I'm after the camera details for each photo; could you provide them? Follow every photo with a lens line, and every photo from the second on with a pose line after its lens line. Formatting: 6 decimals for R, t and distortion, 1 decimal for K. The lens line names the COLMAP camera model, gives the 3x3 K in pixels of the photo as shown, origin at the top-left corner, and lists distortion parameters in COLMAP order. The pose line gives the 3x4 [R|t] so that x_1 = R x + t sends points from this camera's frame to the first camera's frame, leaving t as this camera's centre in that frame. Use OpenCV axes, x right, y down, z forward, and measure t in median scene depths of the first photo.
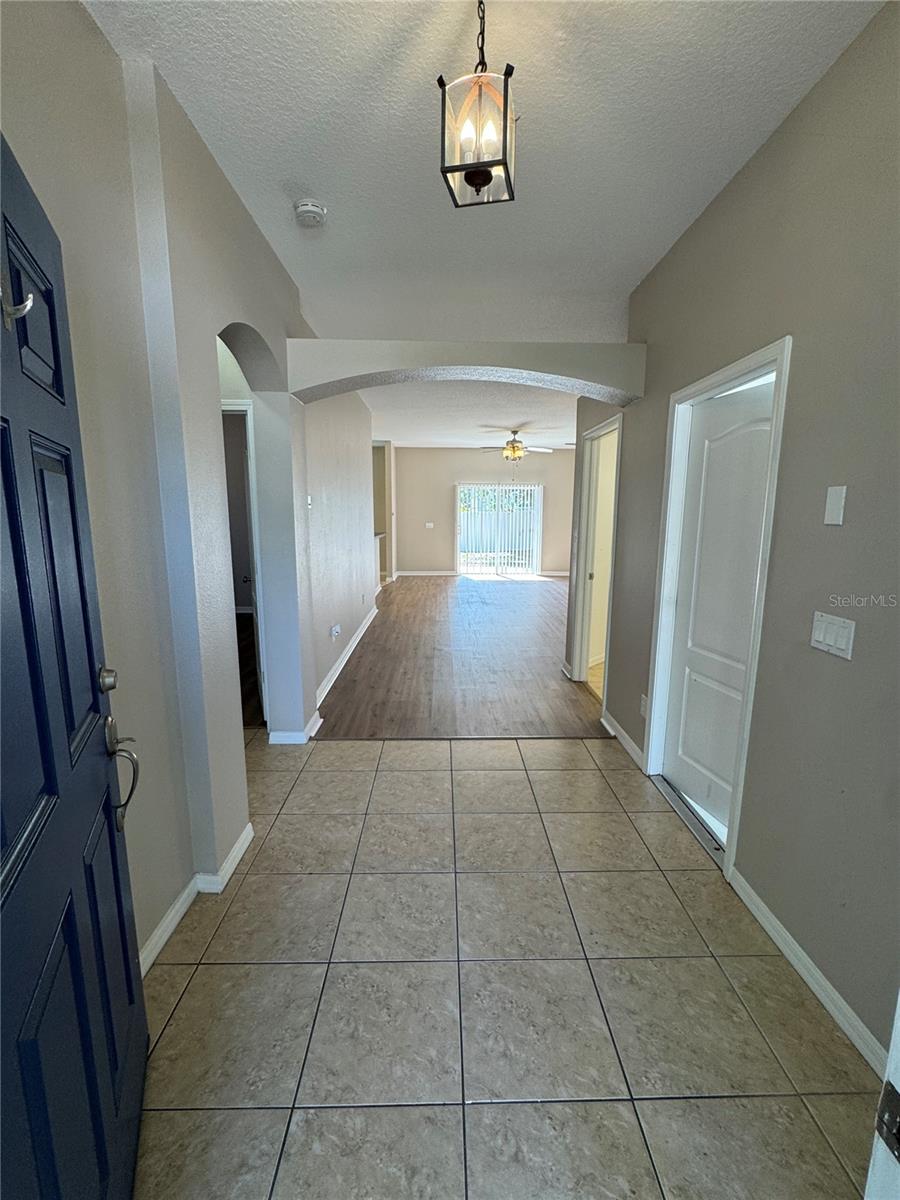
lens RADIAL K [[527.0, 0, 450.0], [0, 527.0, 600.0], [0, 0, 1]] dist [-0.000598, -0.000015]
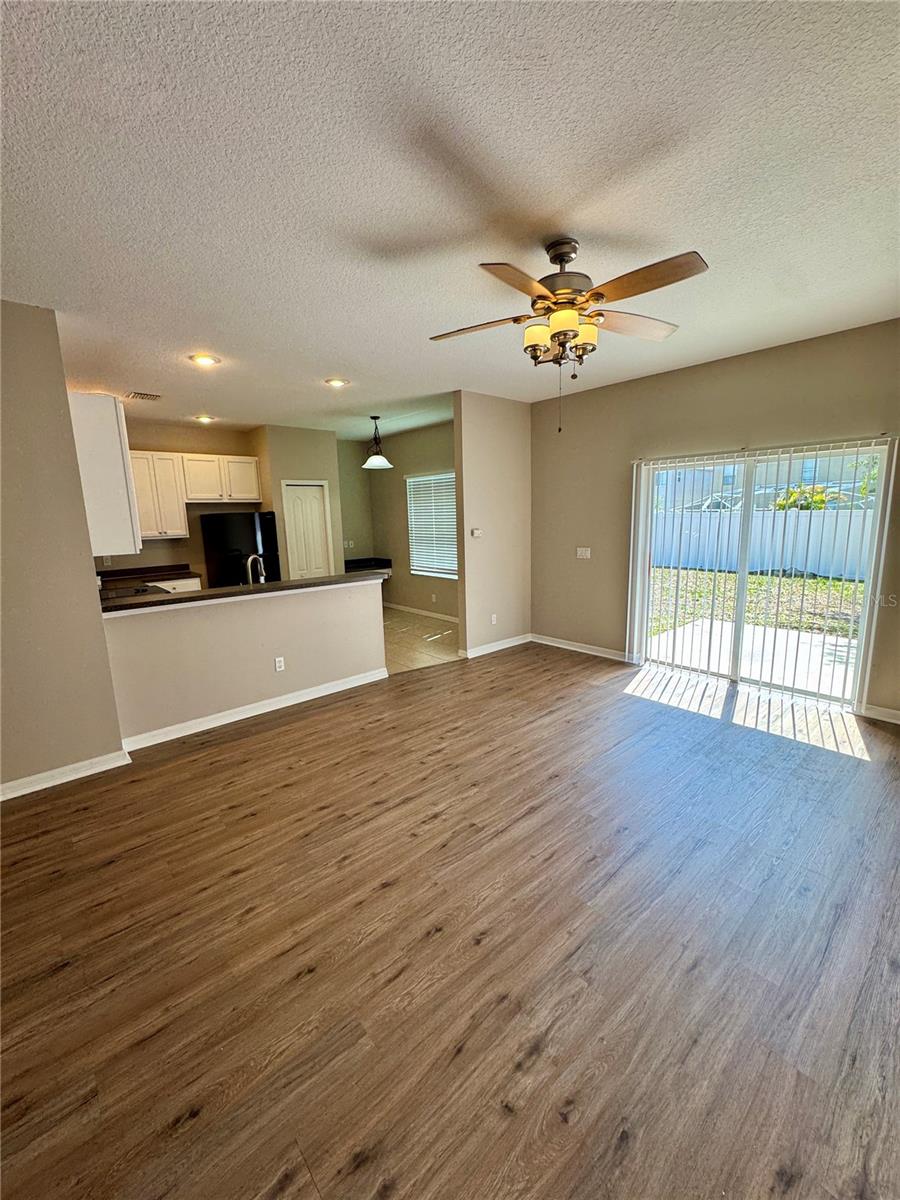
lens RADIAL K [[487.3, 0, 446.2], [0, 487.3, 595.2], [0, 0, 1]] dist [0.010726, 0.000047]
pose [[0.639347, 0.107805, -0.761323, 0.245243], [-0.100153, 0.993363, 0.056556, -0.124130], [0.762368, 0.040090, 0.645901, 0.658345]]
